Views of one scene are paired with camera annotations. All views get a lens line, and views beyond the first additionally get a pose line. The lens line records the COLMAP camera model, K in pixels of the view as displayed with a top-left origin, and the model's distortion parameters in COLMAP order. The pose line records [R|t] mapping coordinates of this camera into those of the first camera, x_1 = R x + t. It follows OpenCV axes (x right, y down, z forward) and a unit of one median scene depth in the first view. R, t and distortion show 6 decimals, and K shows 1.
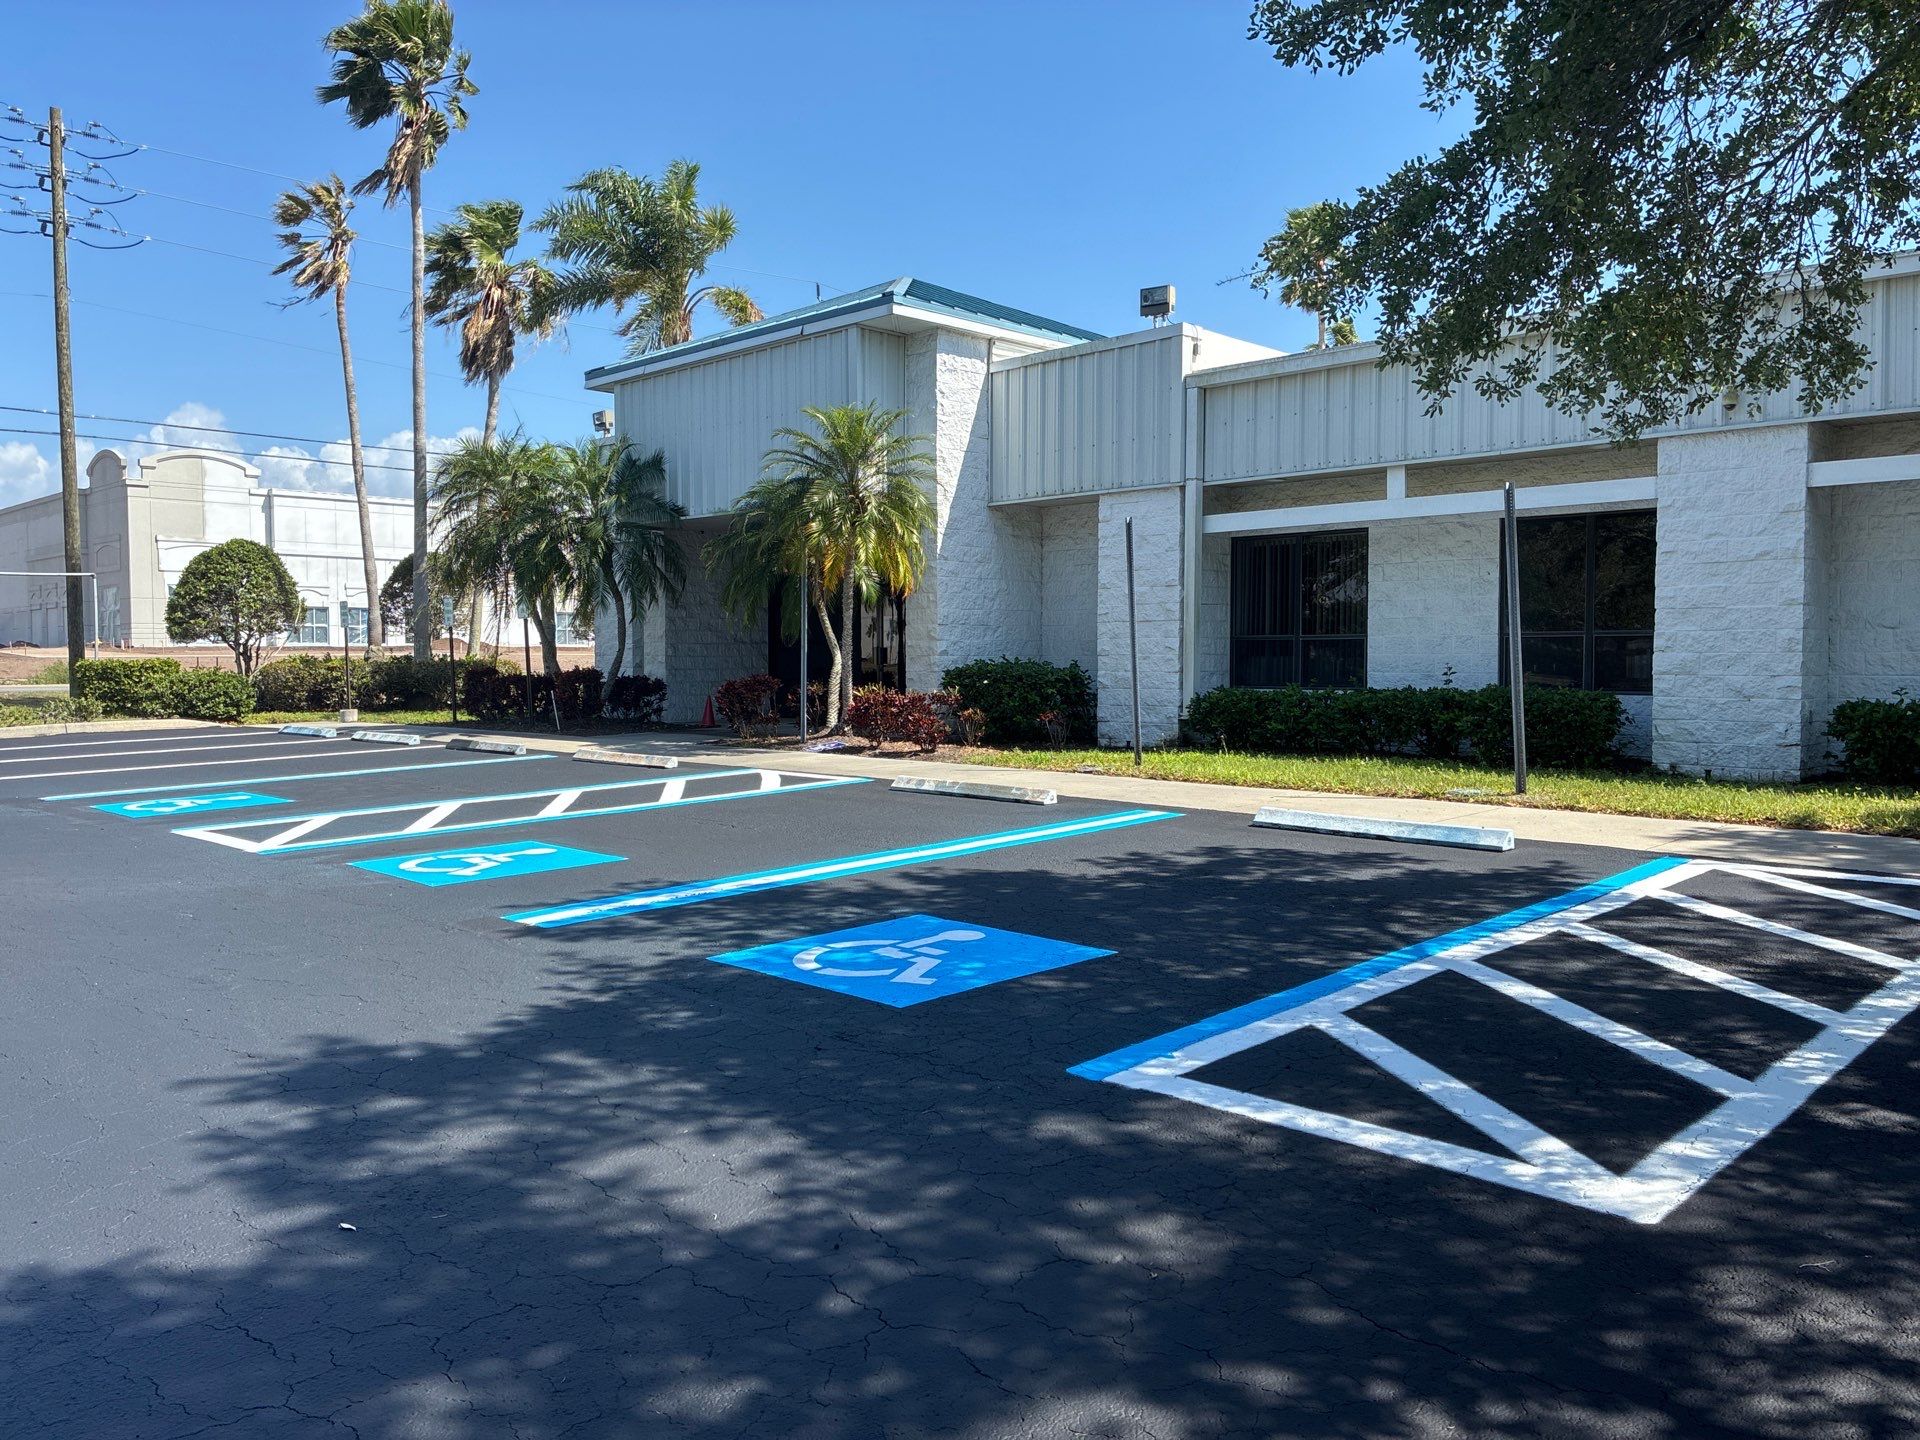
lens RADIAL K [[1478.1, 0, 958.4], [0, 1478.1, 702.3], [0, 0, 1]] dist [0.046327, 0.000821]
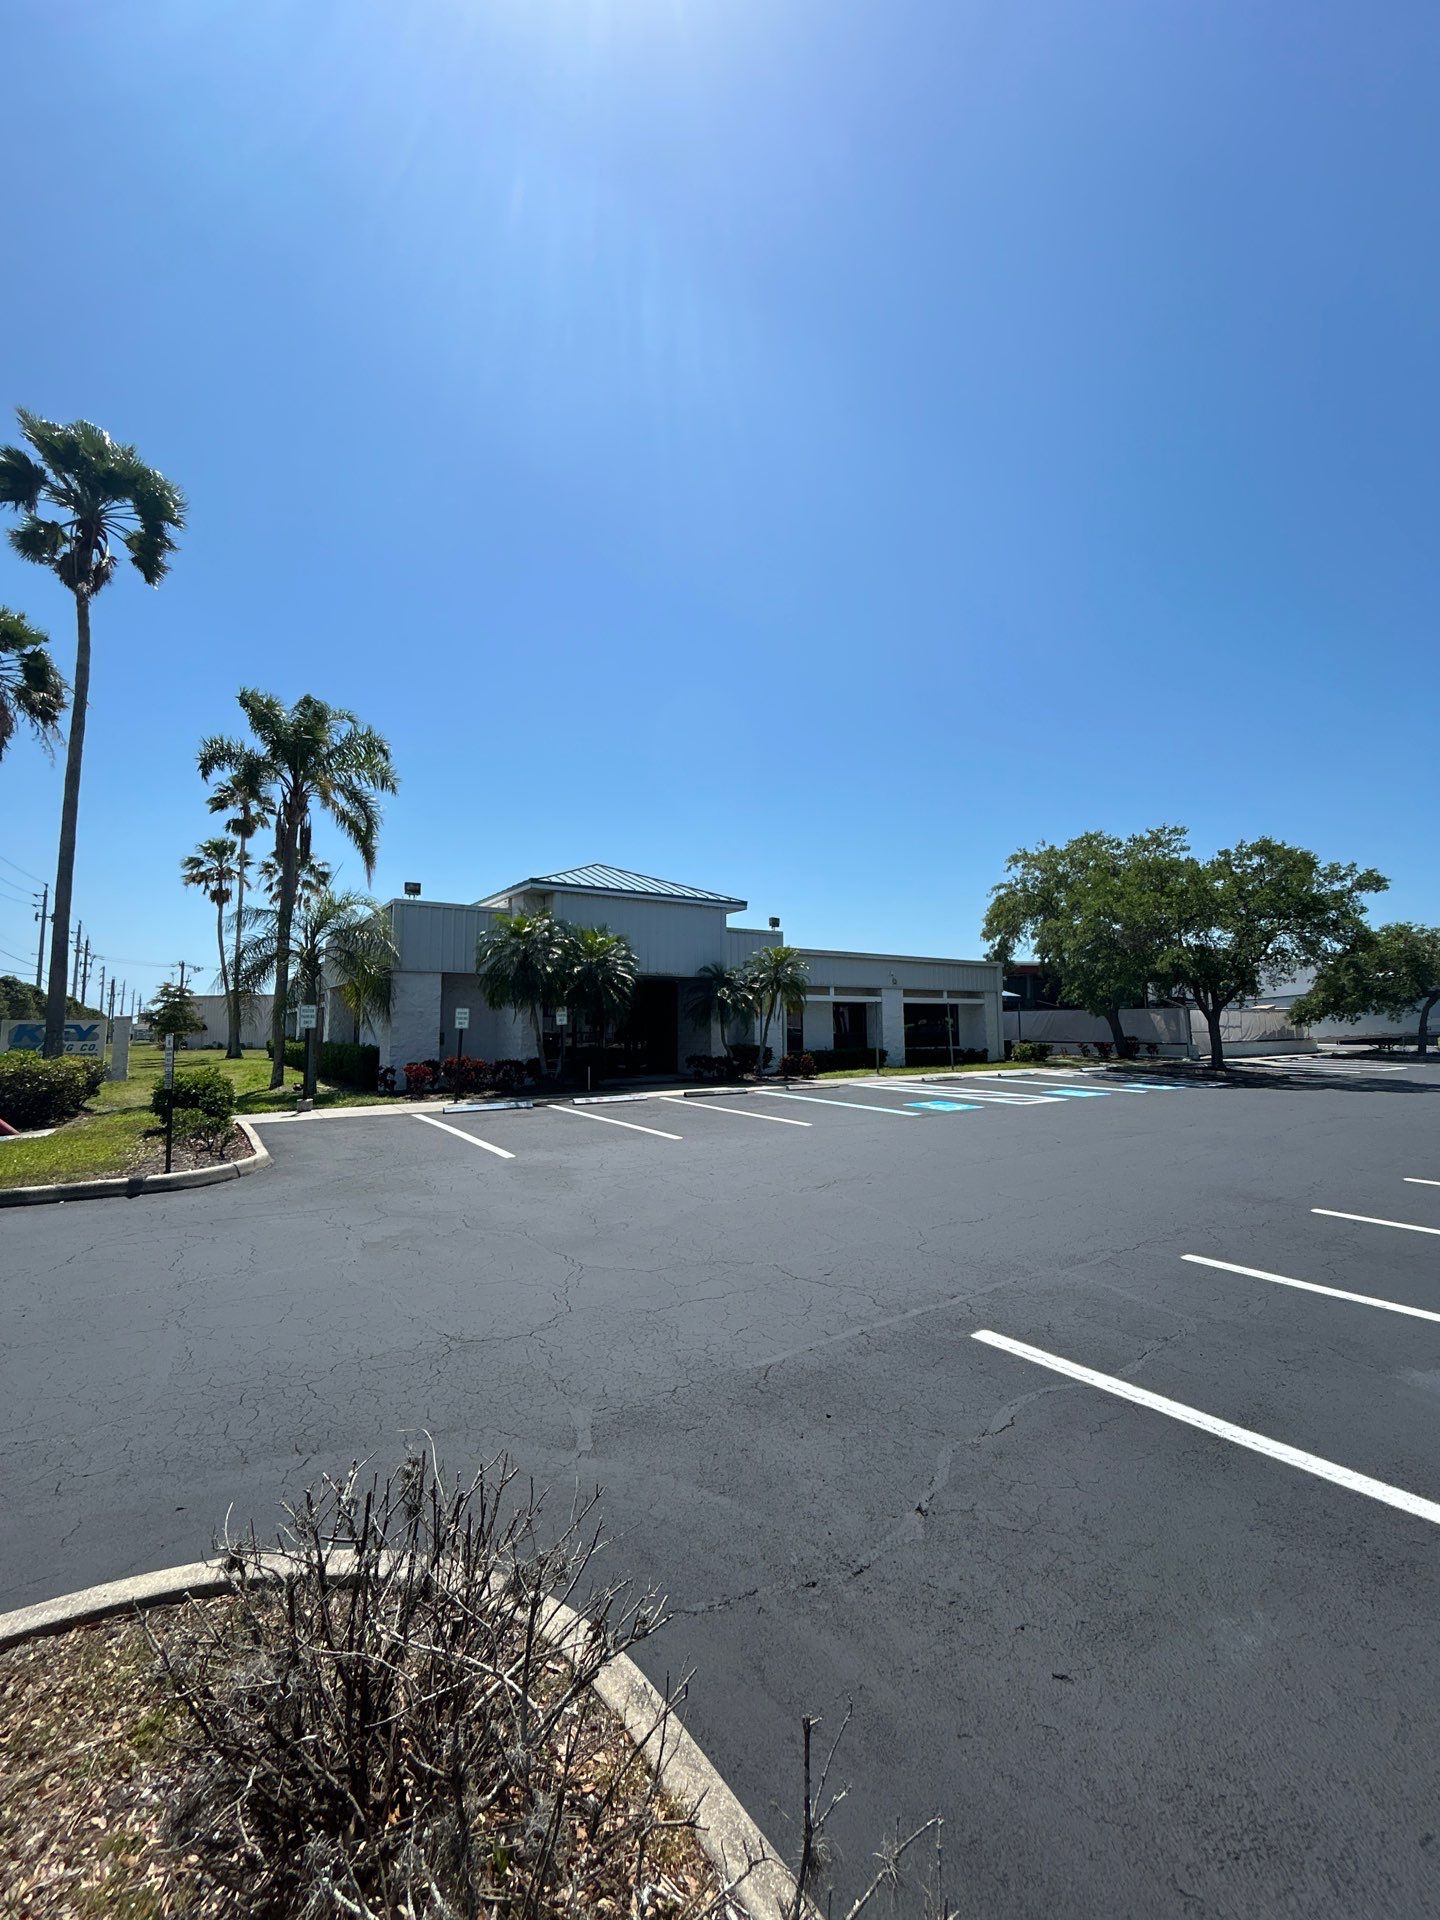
lens RADIAL K [[780.8, 0, 713.8], [0, 780.8, 968.3], [0, 0, 1]] dist [0.000507, -0.000018]
pose [[0.189006, 0.081212, 0.978612, -1.556970], [0.037474, 0.995252, -0.089830, -0.044838], [-0.981261, 0.053651, 0.185065, 0.915203]]
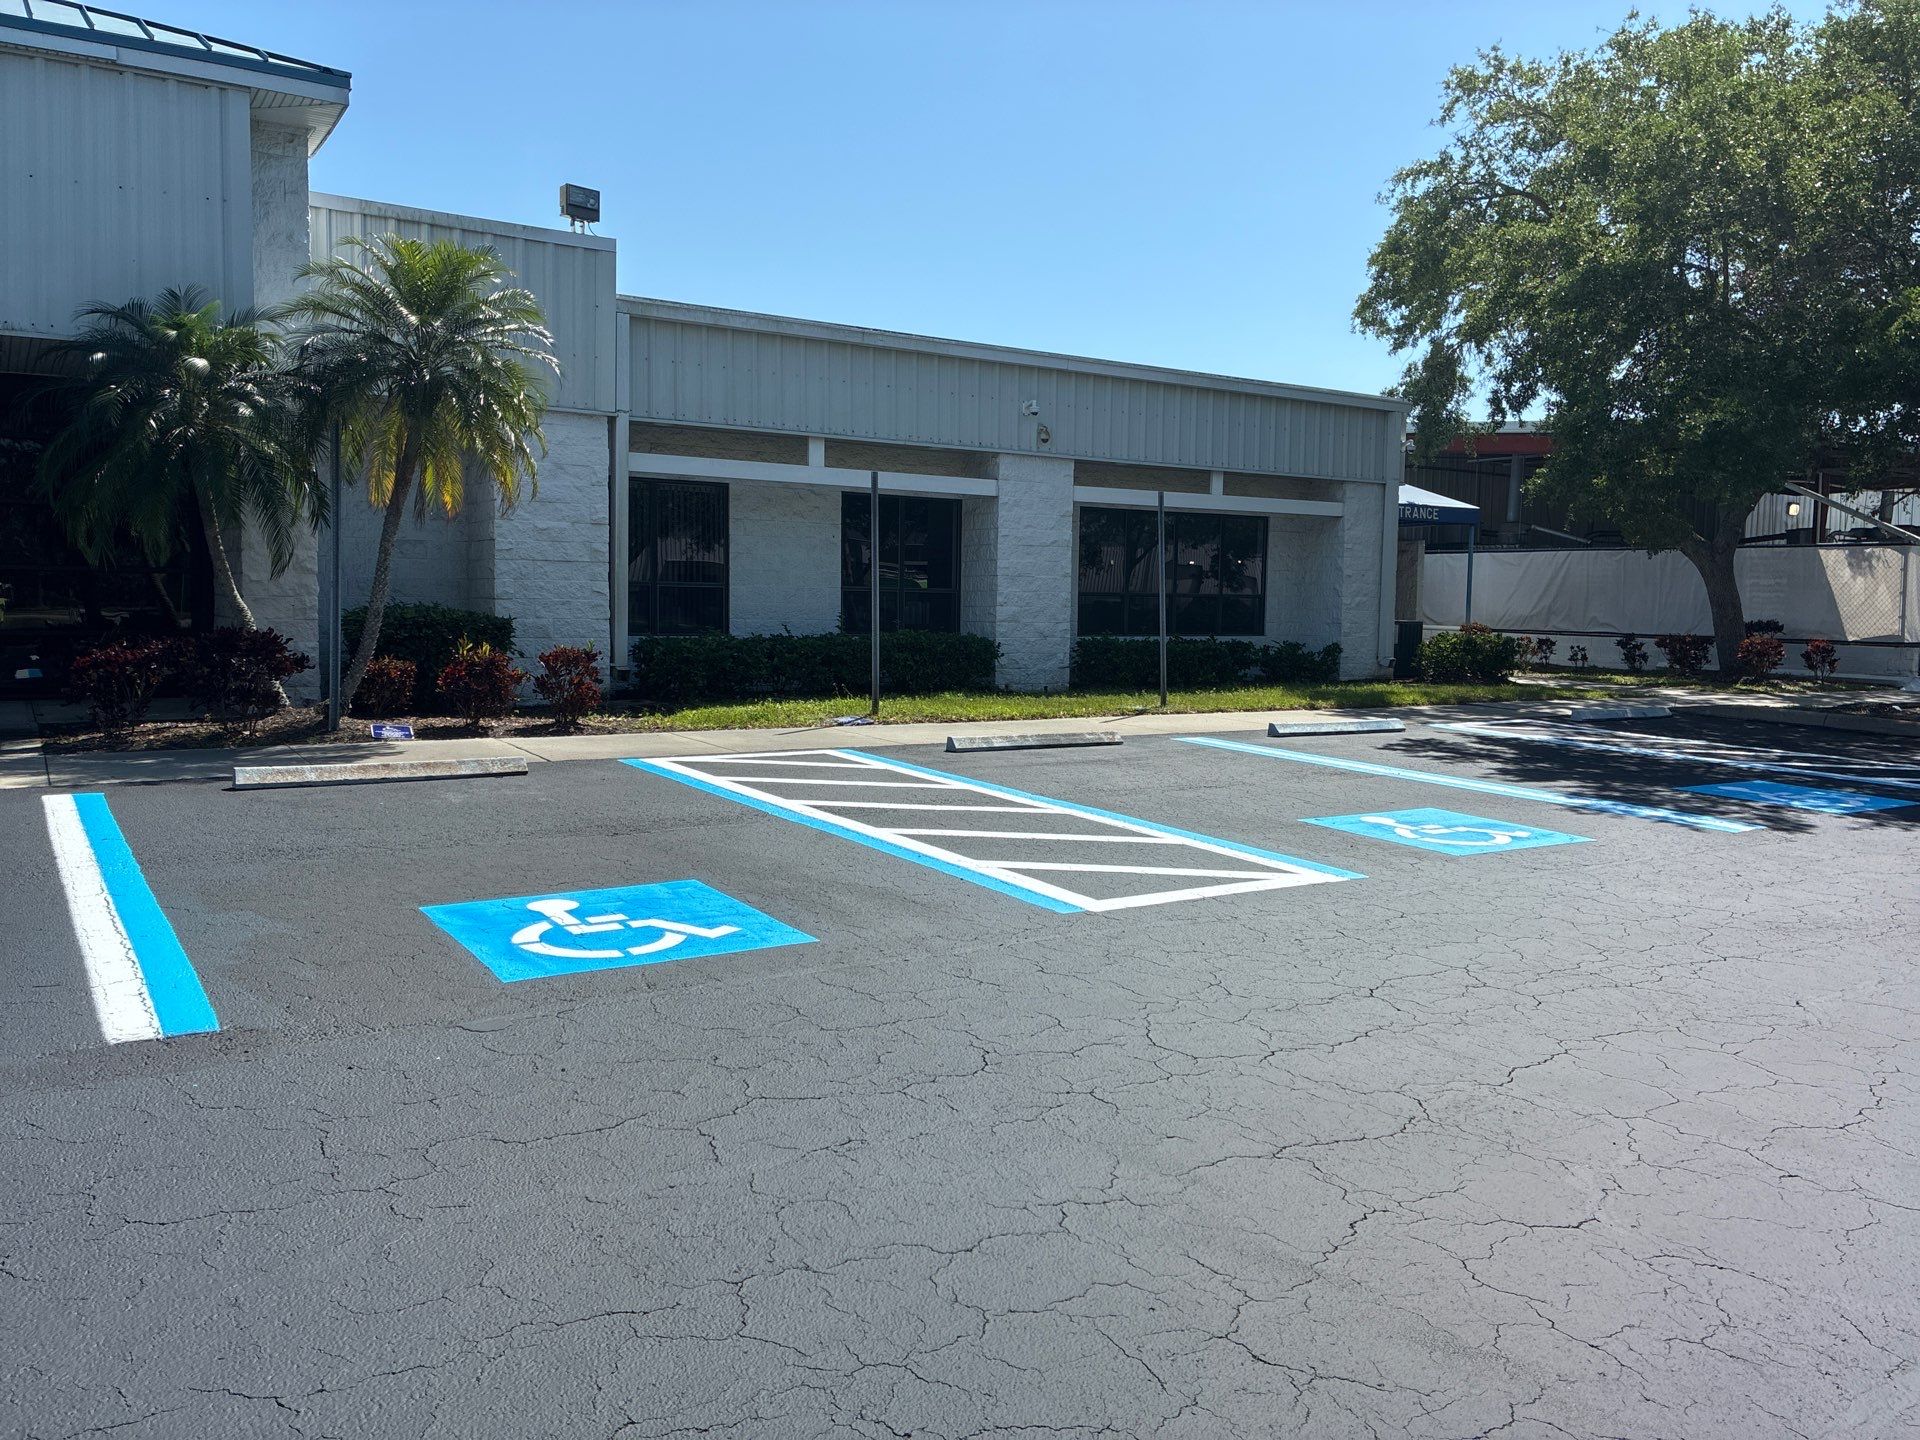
lens RADIAL K [[1478.1, 0, 971.7], [0, 1478.1, 722.9], [0, 0, 1]] dist [0.046327, 0.000821]
pose [[0.207586, -0.074053, 0.975410, -0.790417], [0.009425, 0.997236, 0.073704, -0.023085], [-0.978171, -0.006107, 0.207710, 0.635773]]
